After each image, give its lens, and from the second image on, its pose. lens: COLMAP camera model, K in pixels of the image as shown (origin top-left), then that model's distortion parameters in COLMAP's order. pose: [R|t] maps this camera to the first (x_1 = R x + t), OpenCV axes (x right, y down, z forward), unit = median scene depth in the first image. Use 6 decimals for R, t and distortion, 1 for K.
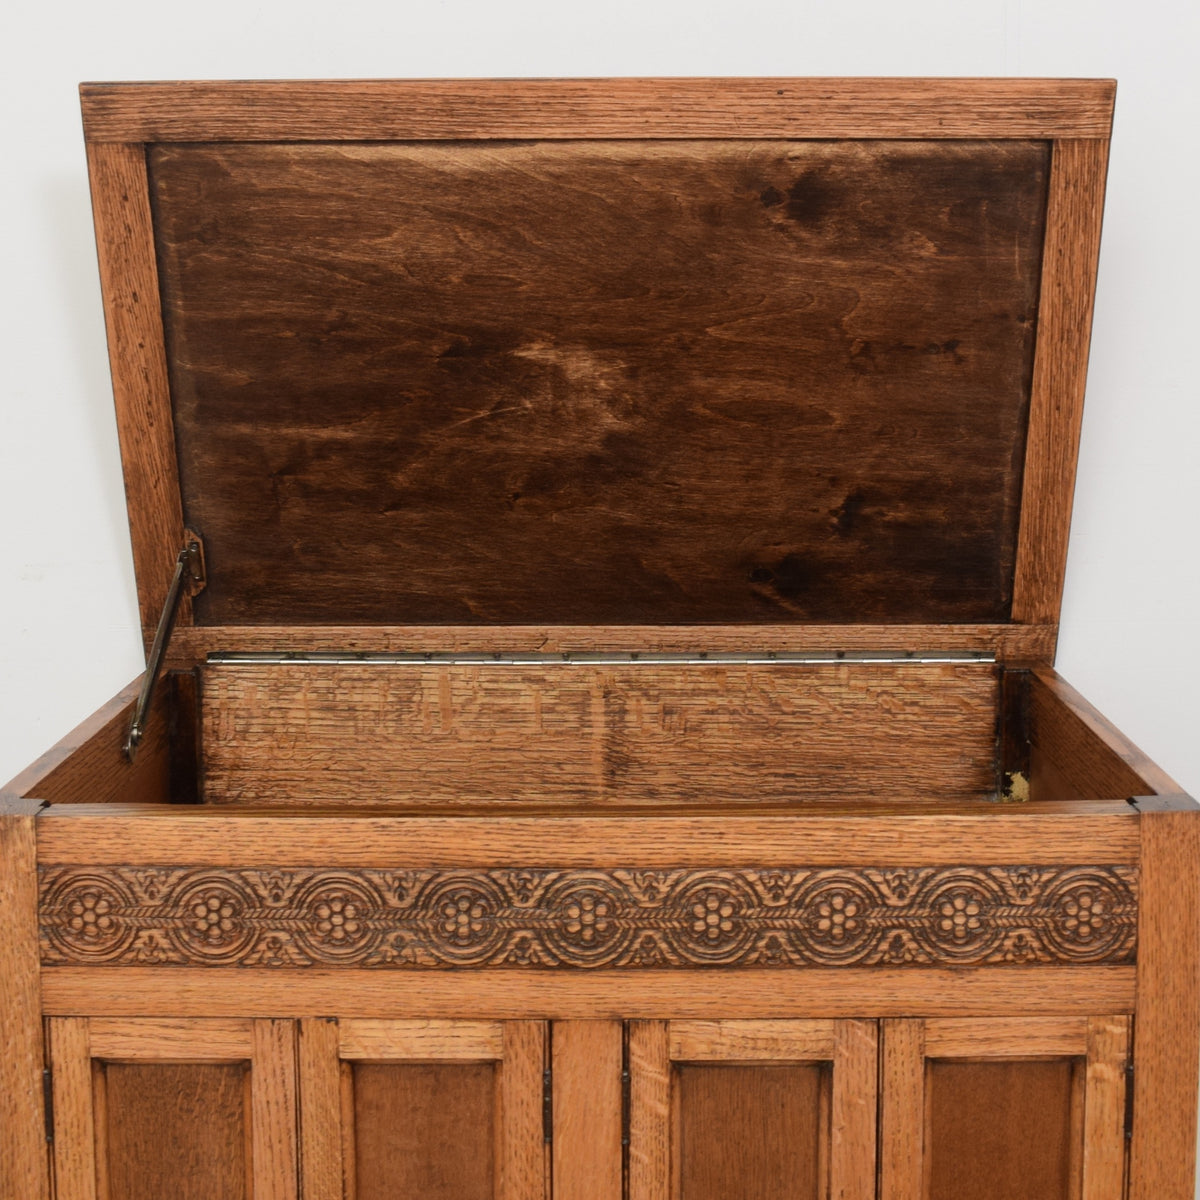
lens RADIAL K [[2013.5, 0, 597.4], [0, 2013.5, 392.2], [0, 0, 1]] dist [-0.099573, 0.000000]
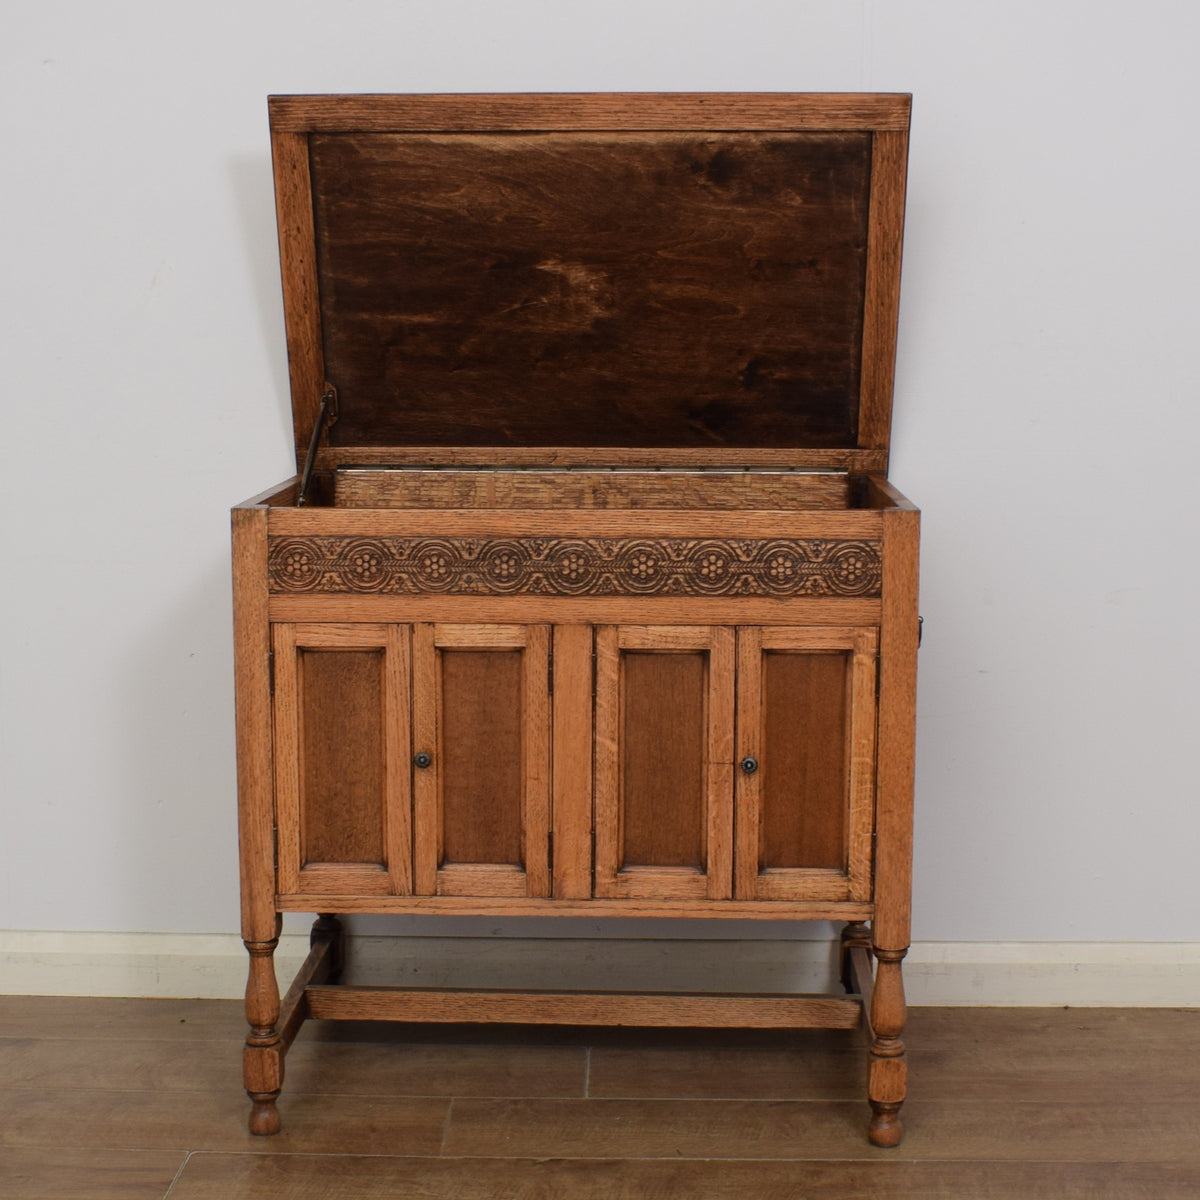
lens RADIAL K [[2235.1, 0, 551.7], [0, 2235.1, 618.1], [0, 0, 1]] dist [-0.095823, 0.000000]
pose [[0.999234, 0.008939, -0.038097, 0.040263], [-0.005499, 0.995977, 0.089445, 0.099084], [0.038744, -0.089167, 0.995263, -0.771875]]
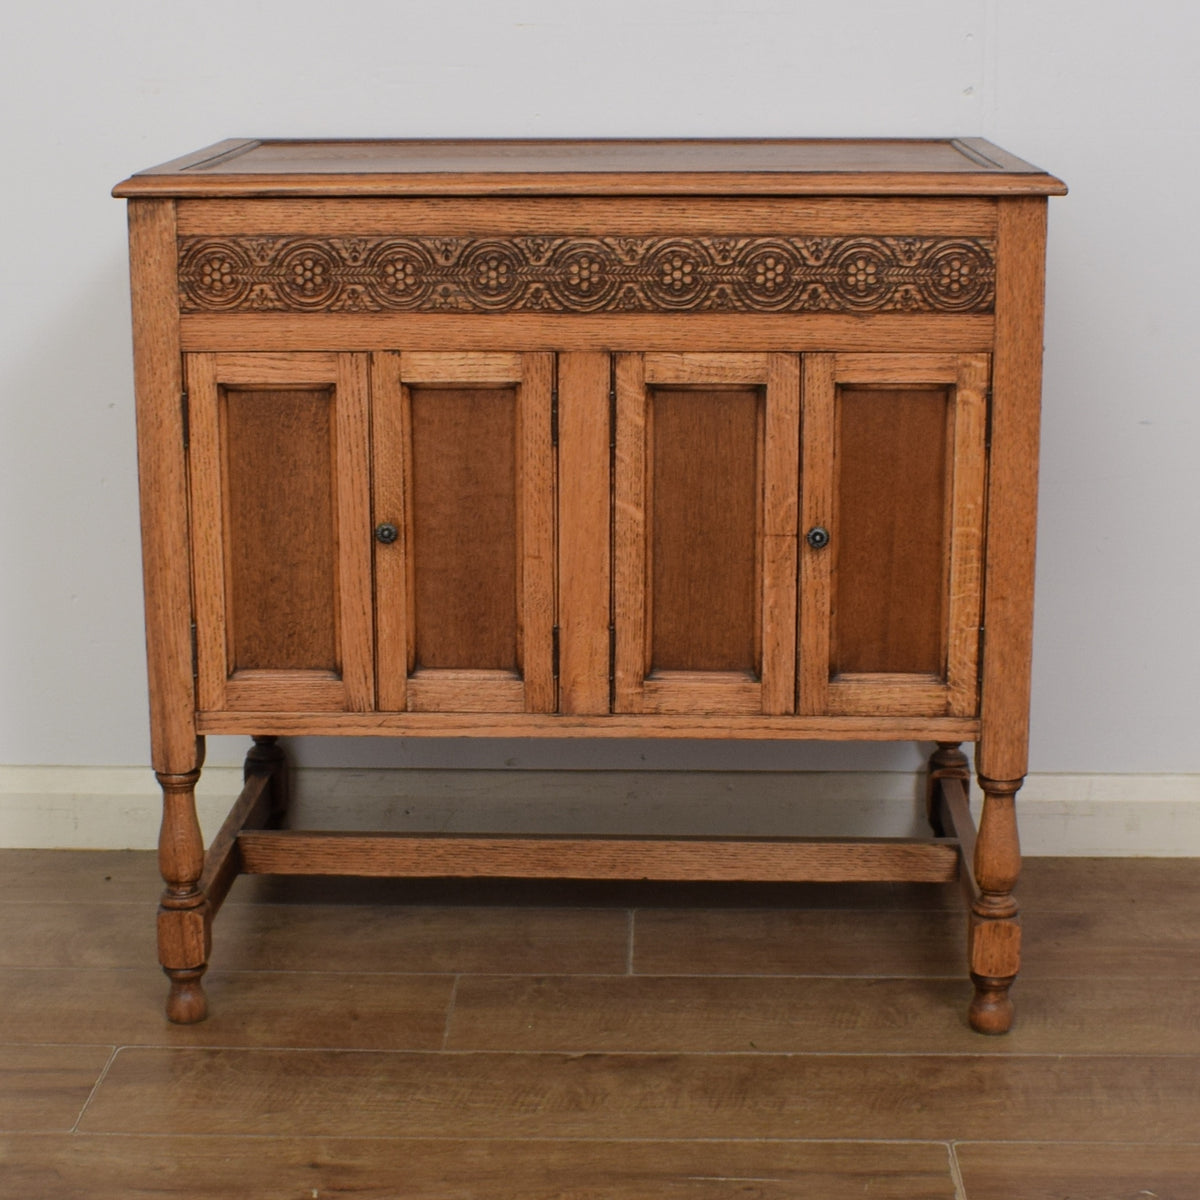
lens RADIAL K [[2692.0, 0, 544.6], [0, 2692.0, 671.1], [0, 0, 1]] dist [-0.090423, 0.000000]
pose [[0.999300, 0.007169, -0.036721, 0.028035], [-0.000011, 0.981525, 0.191332, 0.137089], [0.037414, -0.191197, 0.980838, -0.638326]]
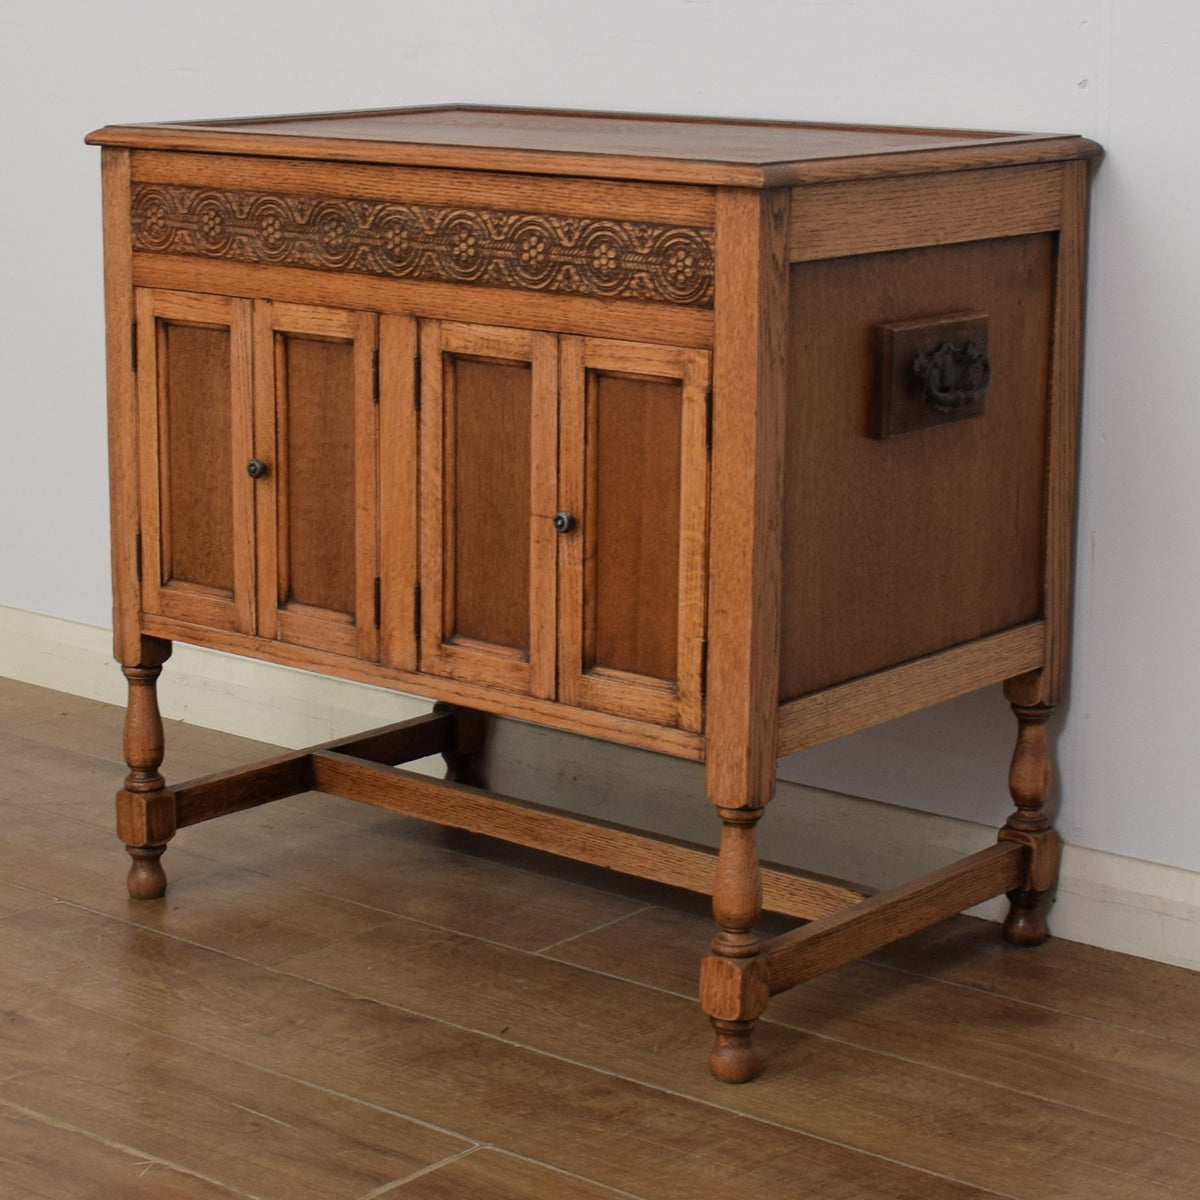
lens RADIAL K [[2968.3, 0, 495.3], [0, 2968.3, 544.6], [0, 0, 1]] dist [-0.085476, 0.000000]
pose [[0.756271, 0.133891, -0.640412, 1.075613], [-0.043318, 0.986935, 0.155184, 0.113642], [0.652823, -0.089620, 0.752190, -0.410772]]
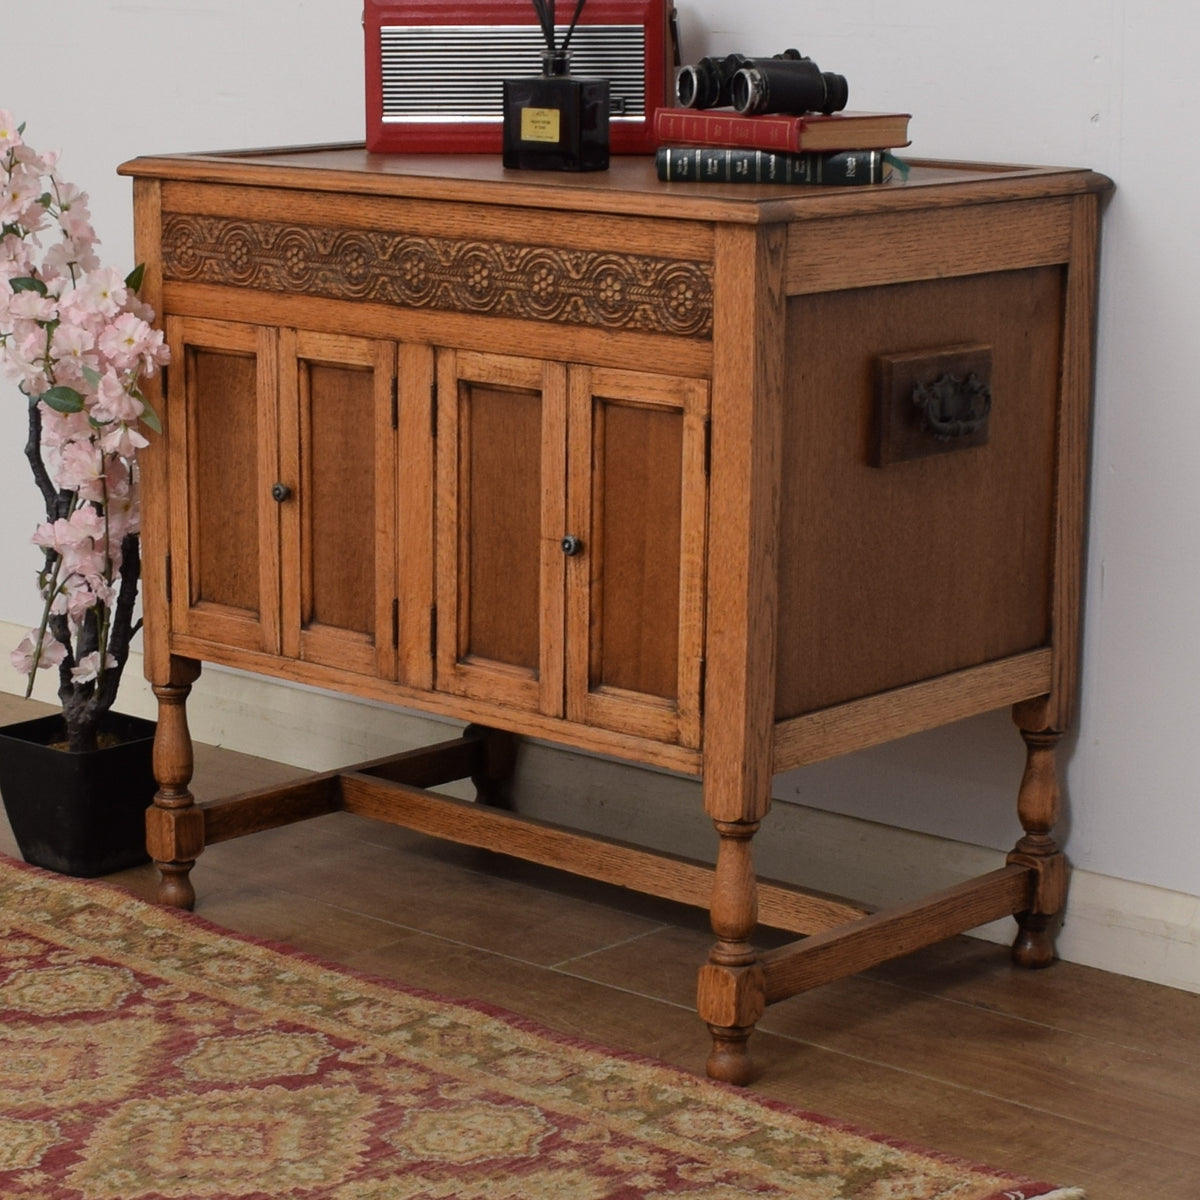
lens RADIAL K [[3256.7, 0, 442.1], [0, 3256.7, 704.0], [0, 0, 1]] dist [-0.079075, 0.000000]
pose [[0.722444, 0.163993, -0.671700, 1.253130], [-0.043233, 0.980279, 0.192832, 0.088828], [0.690076, -0.110271, 0.715287, -0.536385]]
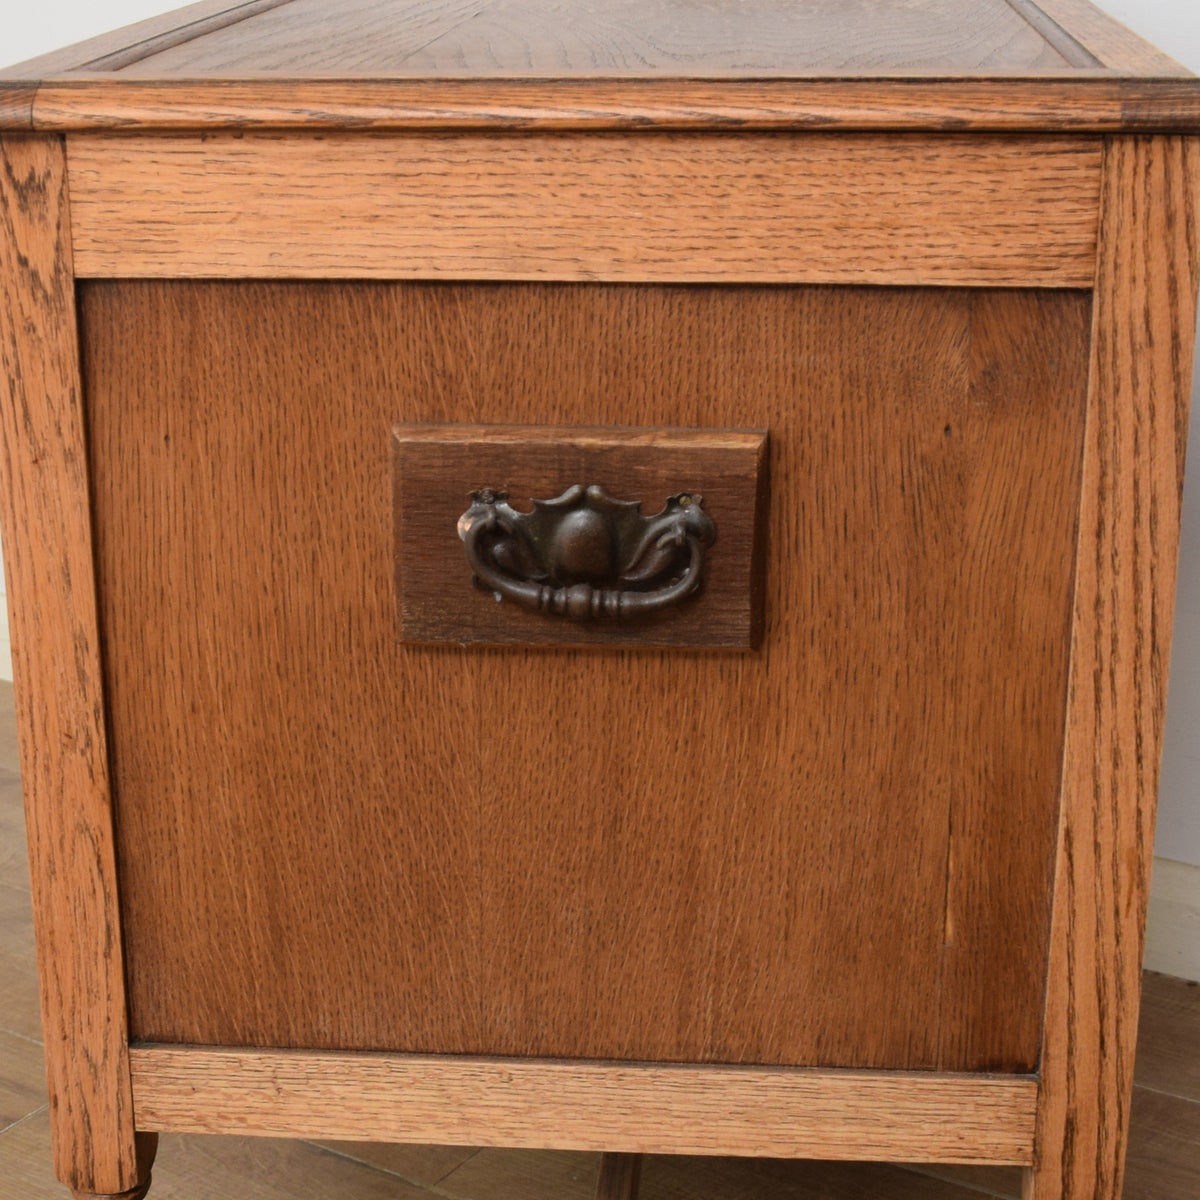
lens RADIAL K [[2042.4, 0, 601.1], [0, 2042.4, 560.8], [0, 0, 1]] dist [-0.084556, 0.000000]
pose [[-0.083363, 0.272046, -0.958667, 0.750934], [-0.052320, 0.959493, 0.276830, 0.113949], [0.995145, 0.073235, -0.065753, 0.966885]]
